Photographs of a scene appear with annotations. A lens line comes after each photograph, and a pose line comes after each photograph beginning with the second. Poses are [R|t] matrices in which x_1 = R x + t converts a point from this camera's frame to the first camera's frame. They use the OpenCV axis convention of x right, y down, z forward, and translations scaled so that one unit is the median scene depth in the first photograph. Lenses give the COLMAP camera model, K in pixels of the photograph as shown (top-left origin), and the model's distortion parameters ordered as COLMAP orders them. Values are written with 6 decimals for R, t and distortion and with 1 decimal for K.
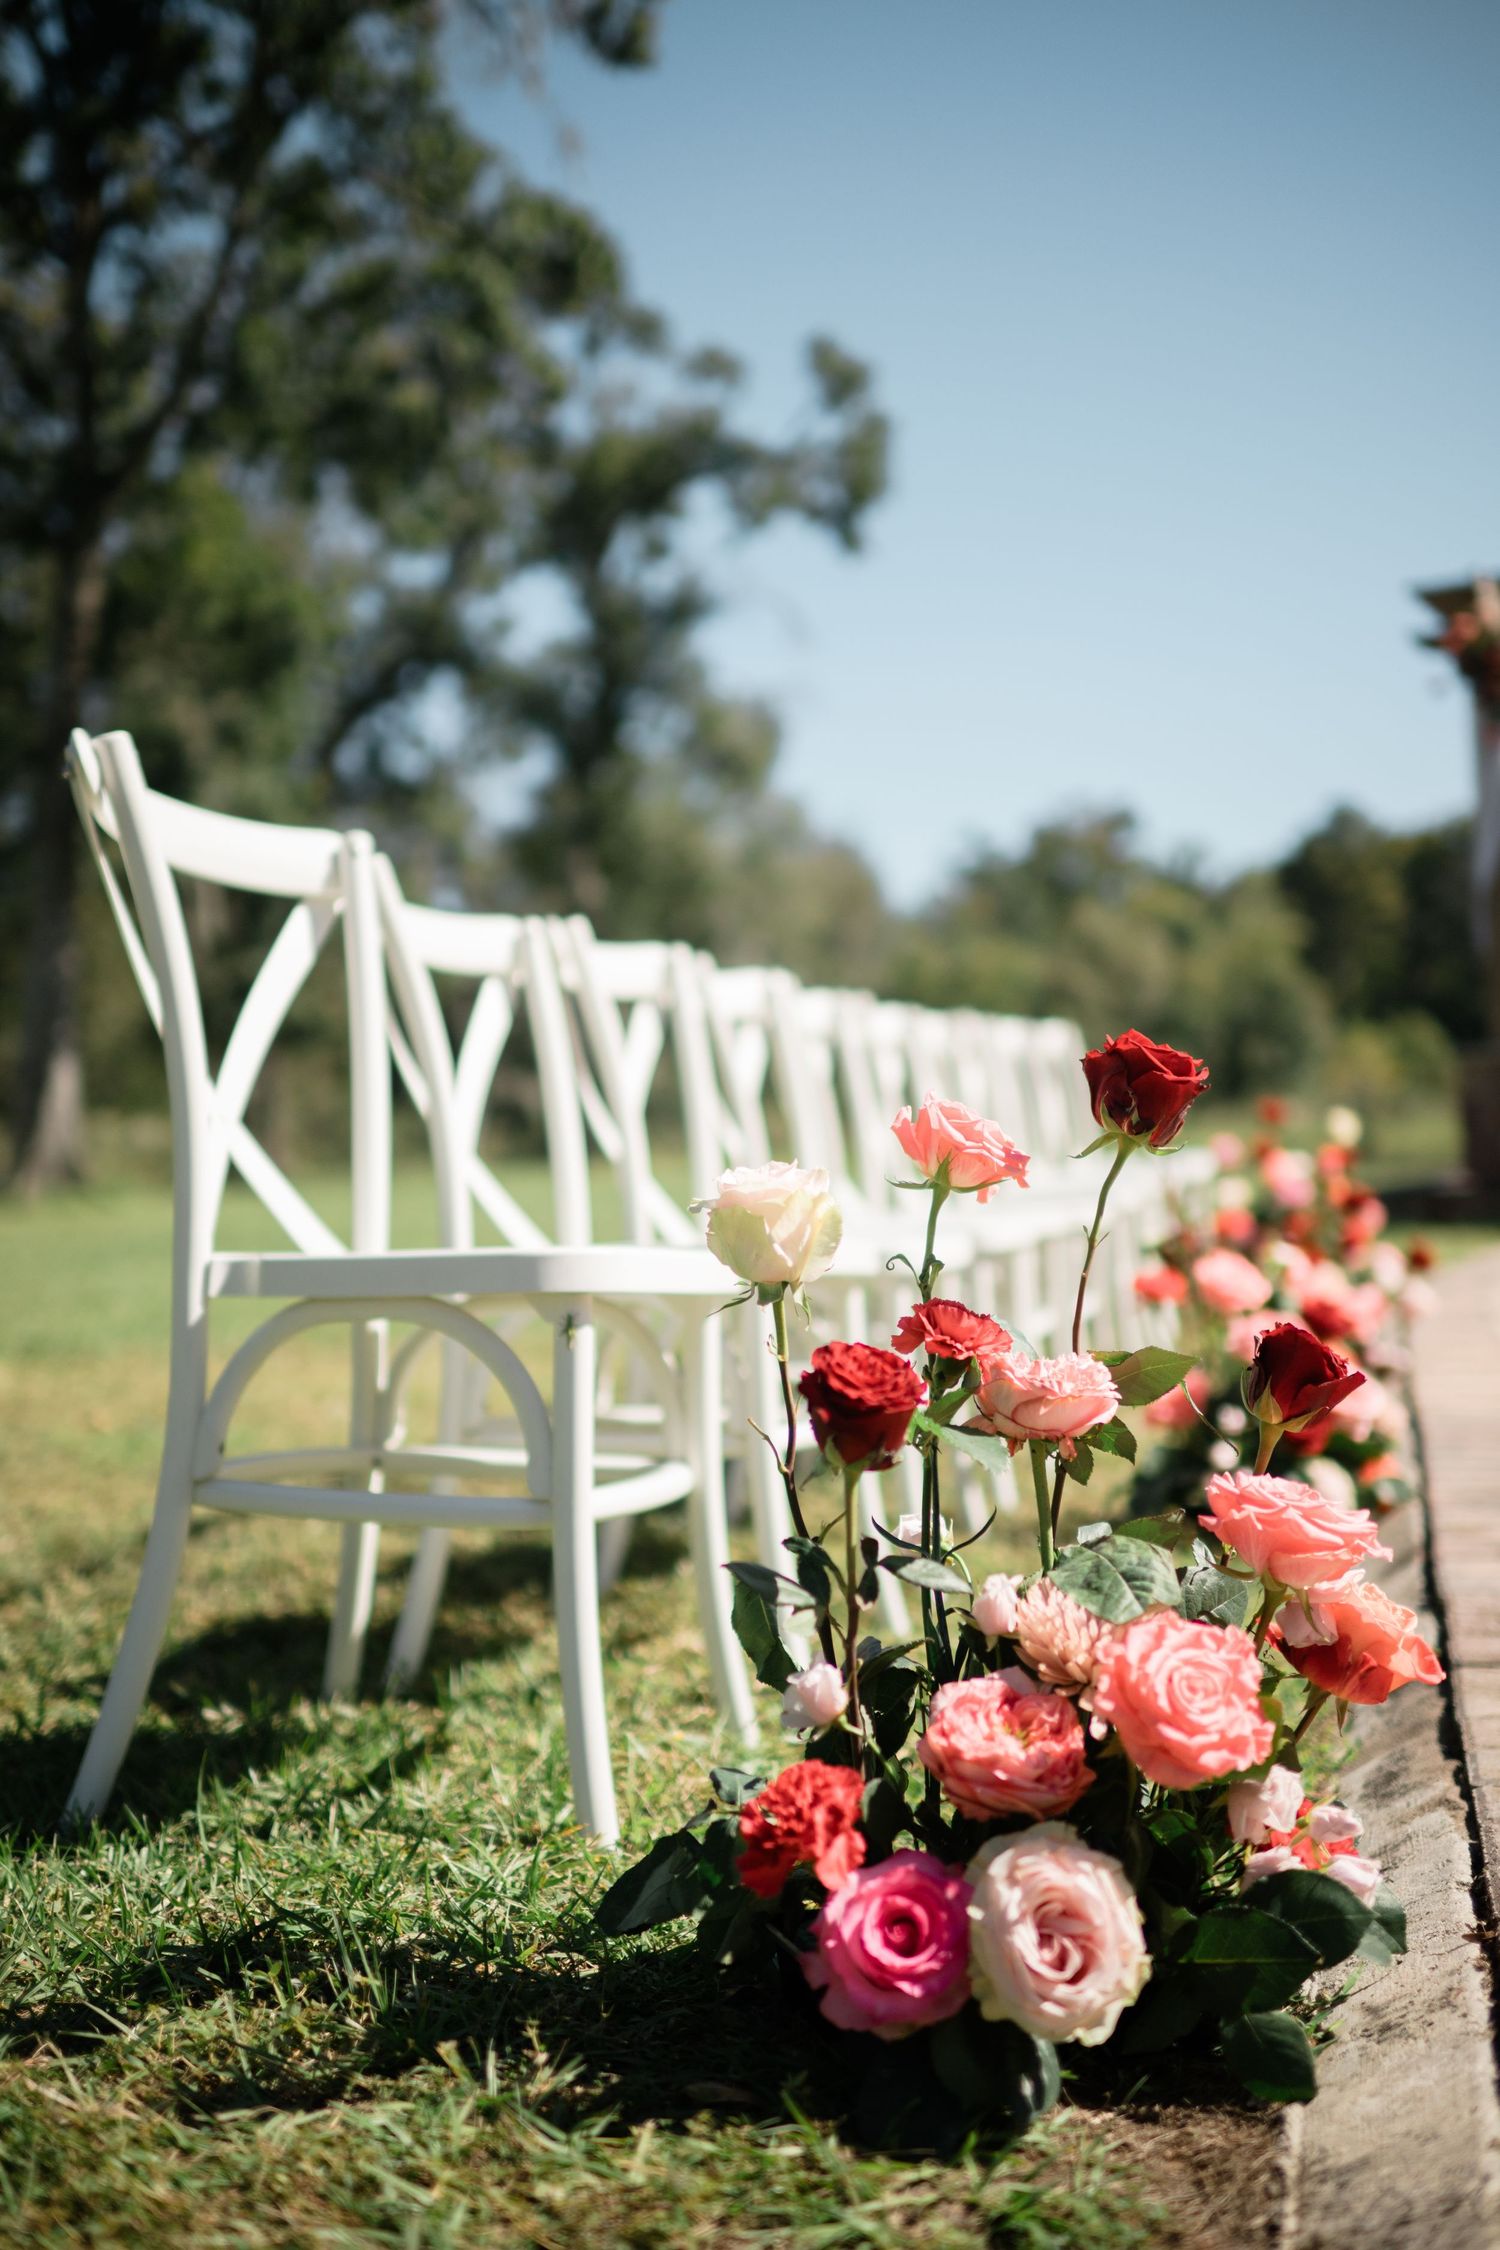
lens RADIAL K [[2209.1, 0, 738.3], [0, 2209.1, 1113.8], [0, 0, 1]] dist [0.000910, 0.000000]
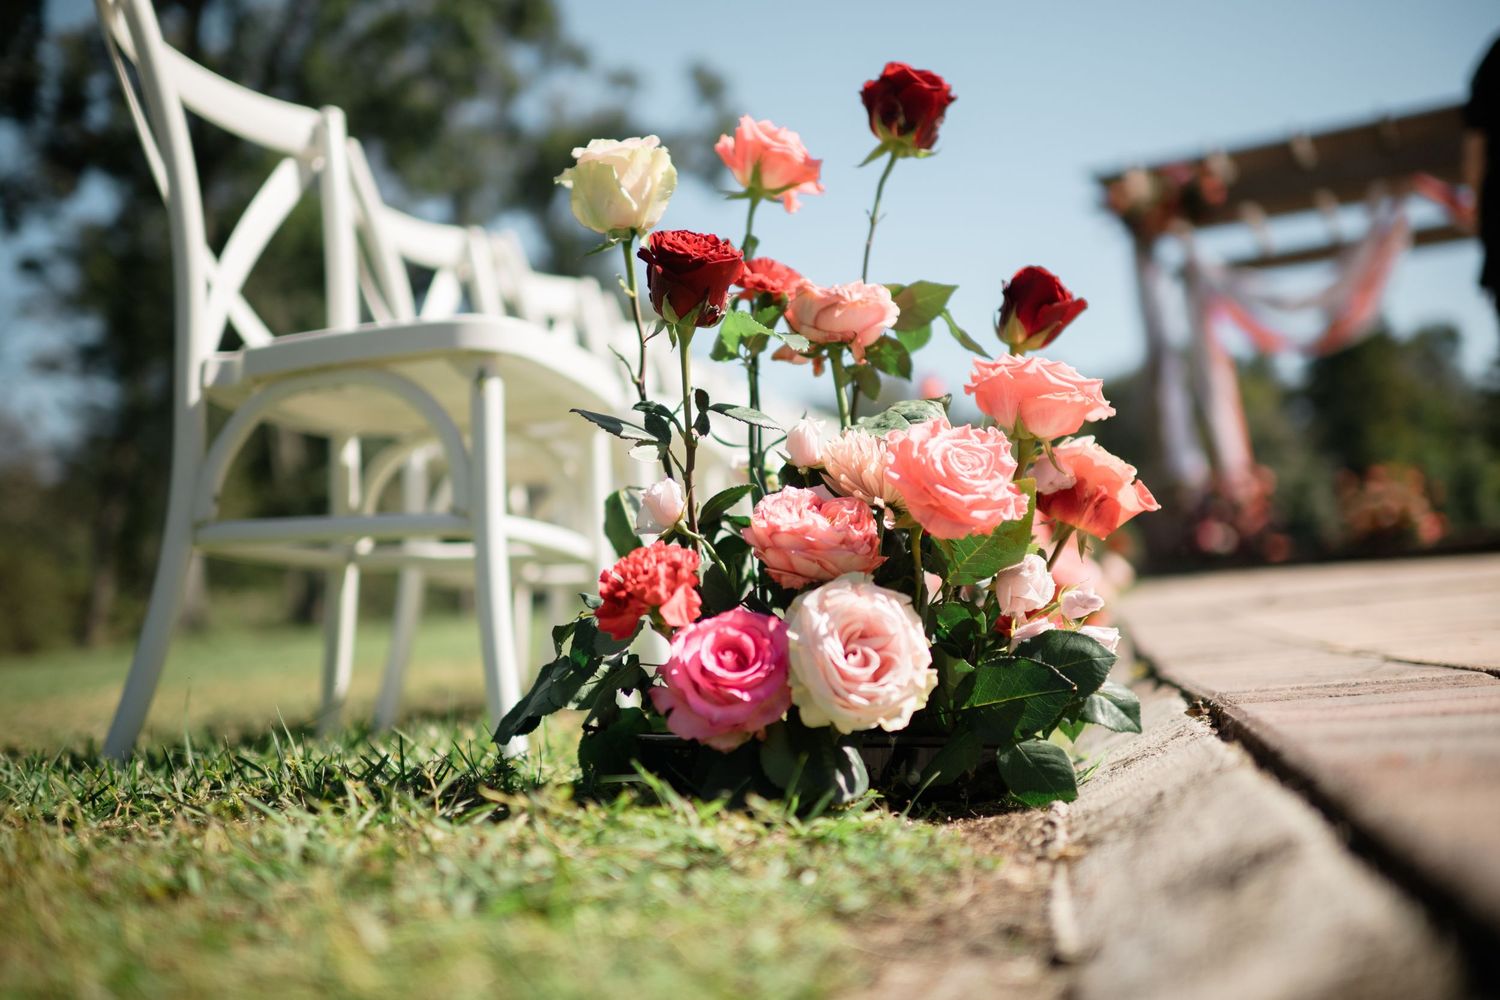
lens RADIAL K [[1472.7, 0, 747.1], [0, 1472.7, 514.0], [0, 0, 1]] dist [0.000910, 0.000000]
pose [[0.997671, -0.030887, 0.060814, 0.033443], [0.034689, 0.997443, -0.062485, 0.324462], [-0.058728, 0.064449, 0.996191, 0.182932]]
